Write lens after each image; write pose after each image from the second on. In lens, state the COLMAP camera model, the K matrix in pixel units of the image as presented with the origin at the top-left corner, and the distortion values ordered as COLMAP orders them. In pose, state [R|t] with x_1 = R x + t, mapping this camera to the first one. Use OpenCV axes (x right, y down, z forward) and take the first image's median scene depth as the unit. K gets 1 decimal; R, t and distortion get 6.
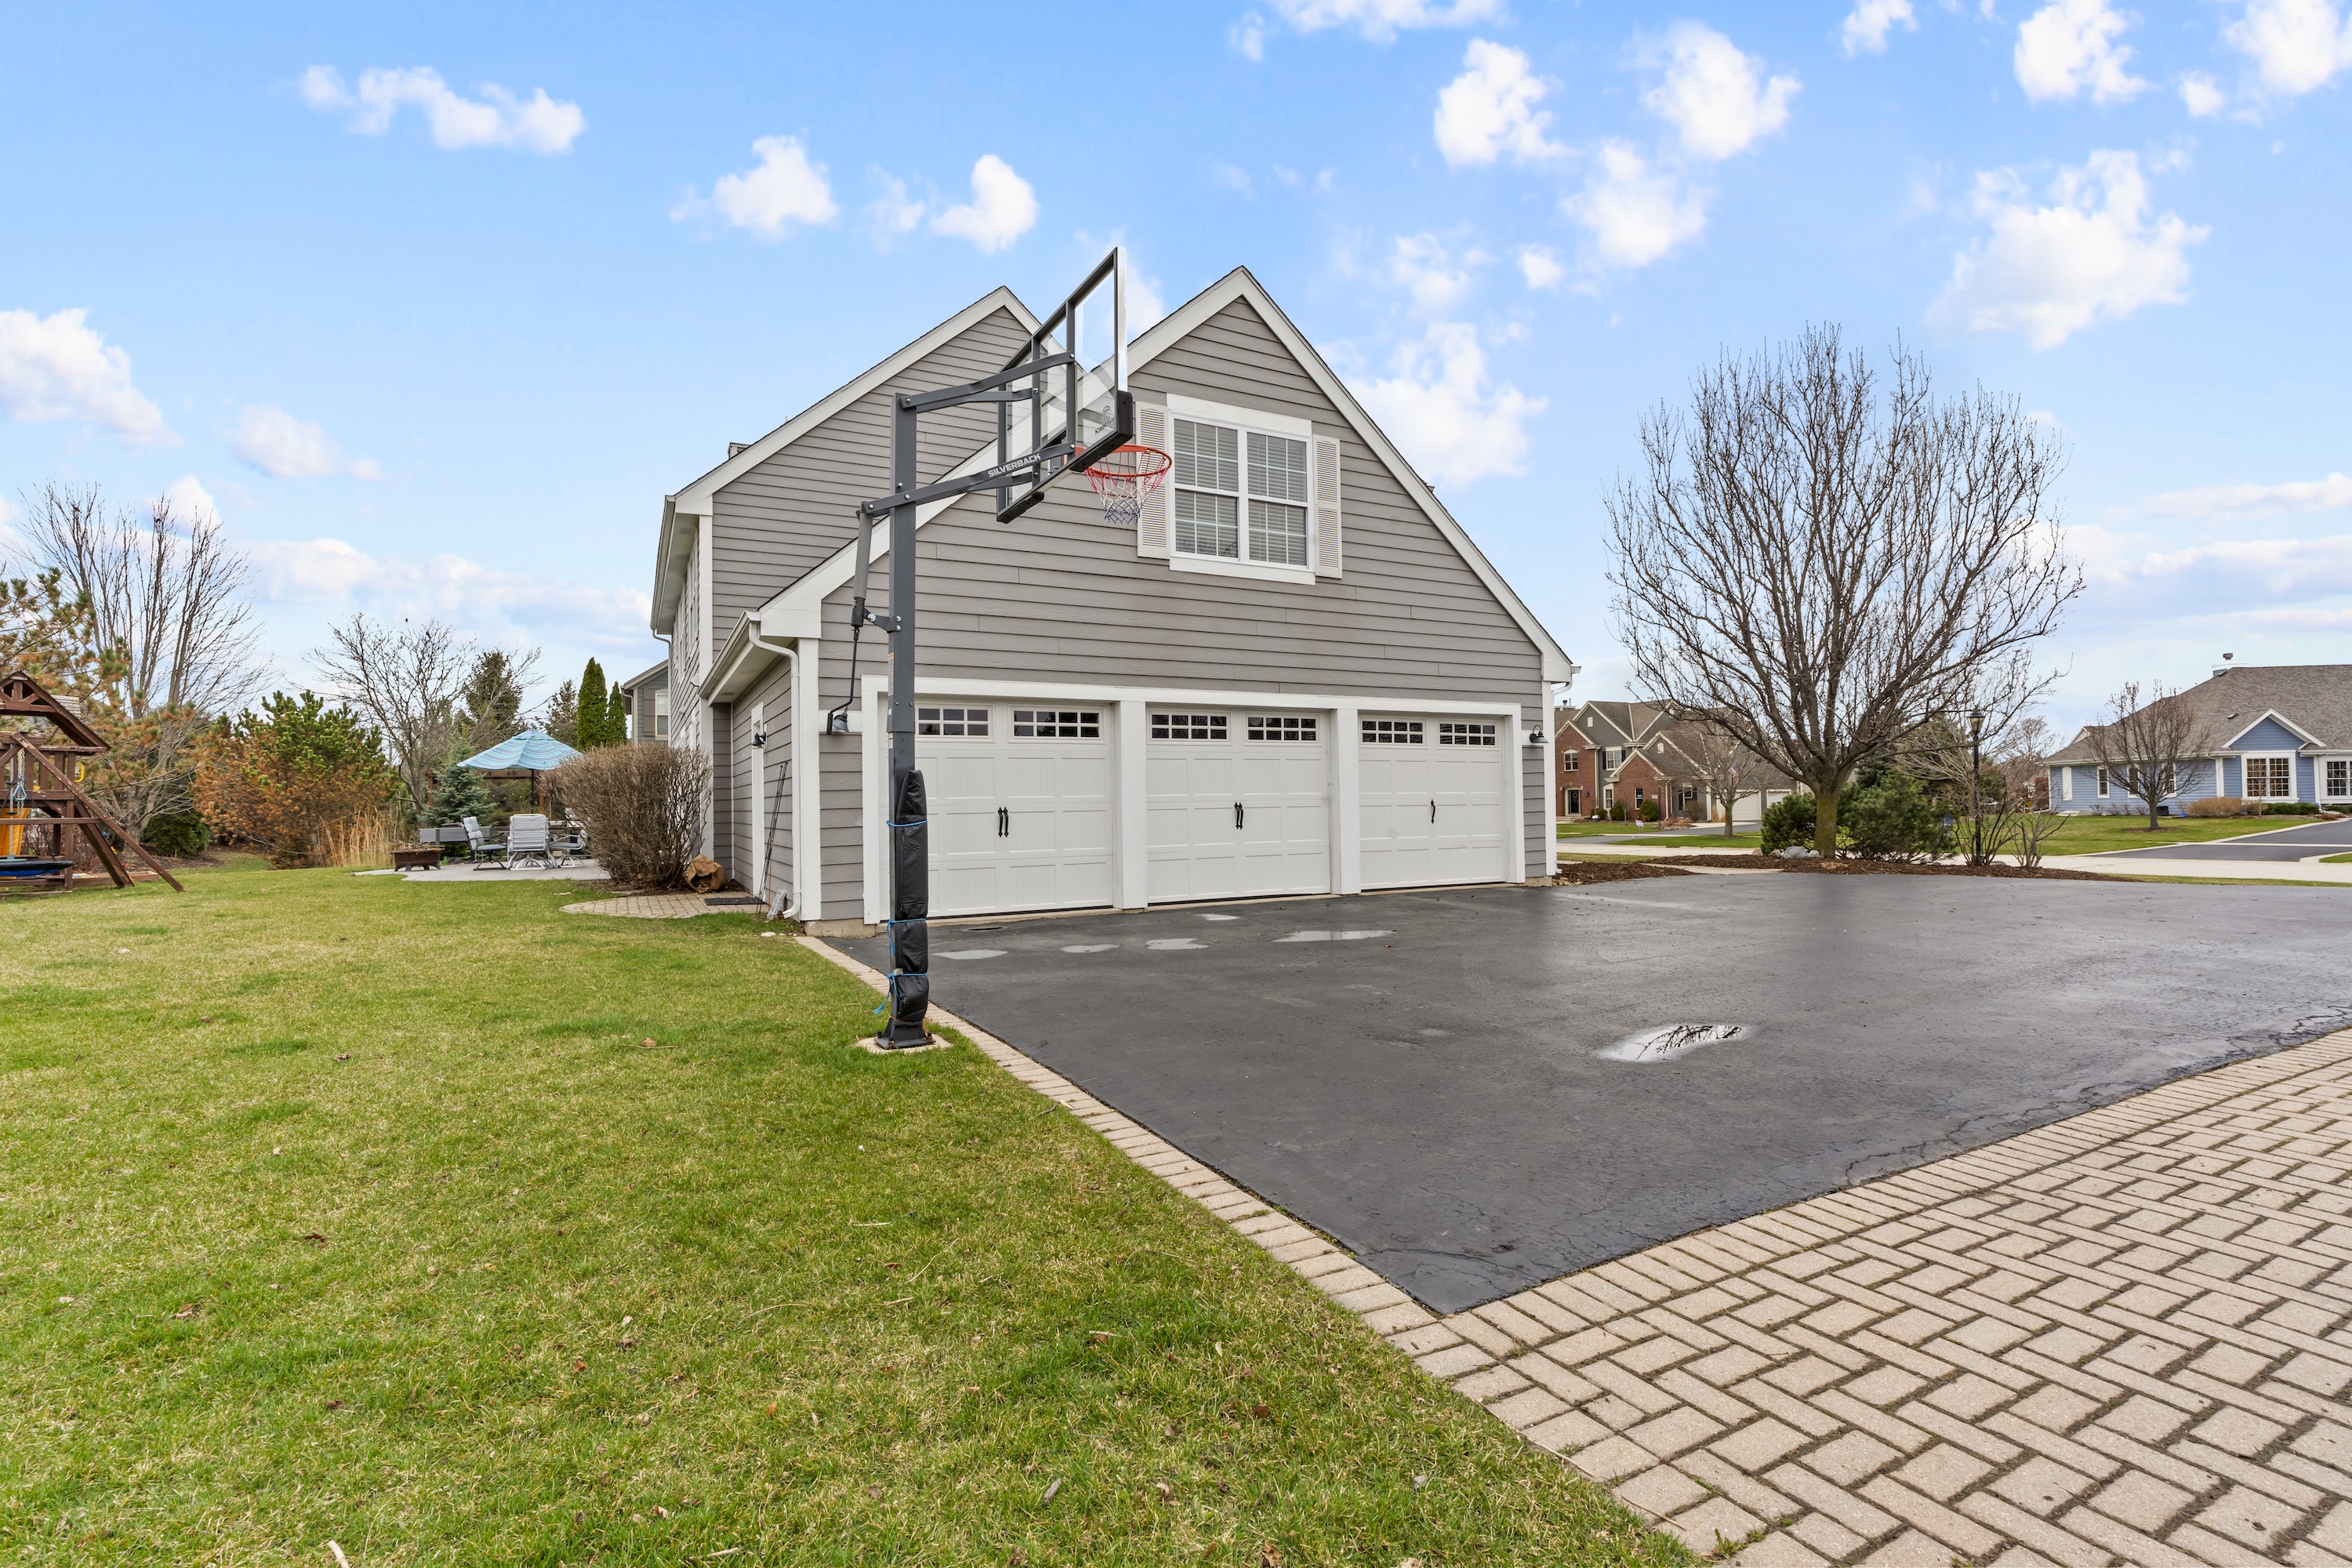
lens RADIAL K [[1069.6, 0, 1176.0], [0, 1069.6, 784.0], [0, 0, 1]] dist [0.001073, 0.000175]
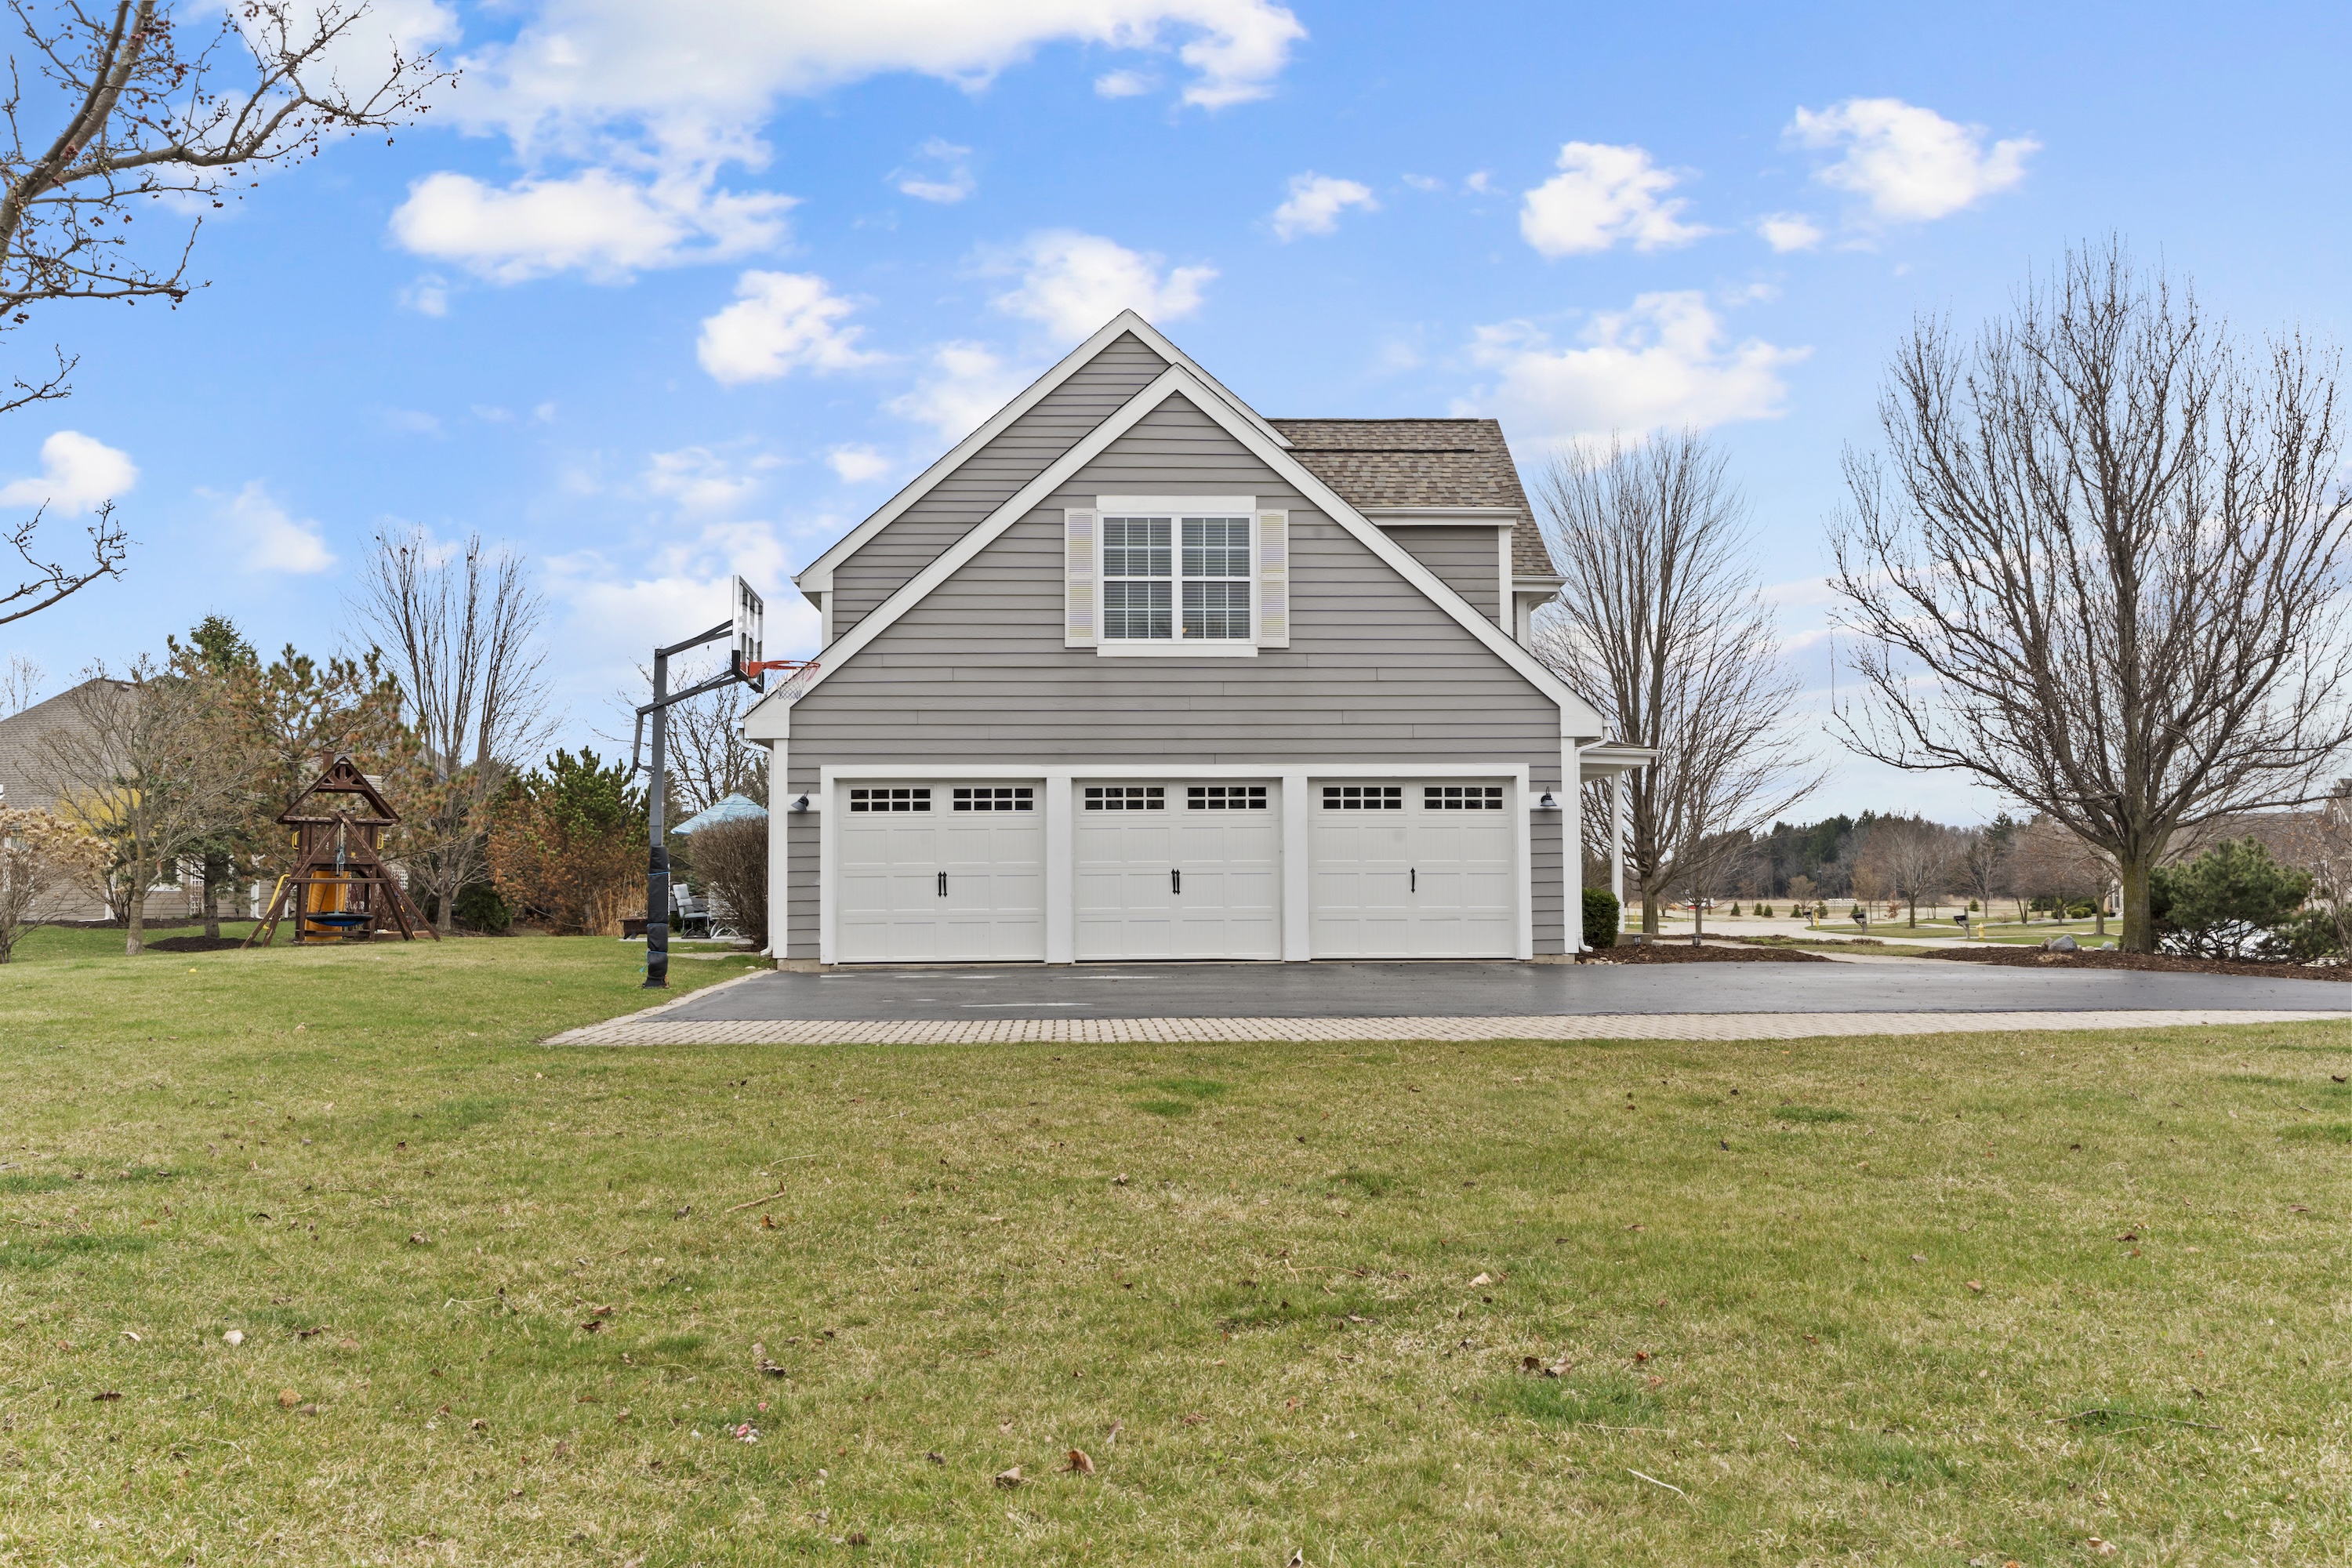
lens RADIAL K [[2028.3, 0, 1176.0], [0, 2028.3, 784.0], [0, 0, 1]] dist [-0.006742, -0.001678]
pose [[0.902249, -0.014265, -0.430980, 0.881561], [0.000628, 0.999495, -0.031767, -0.002870], [0.431216, 0.028391, 0.901802, -0.768627]]
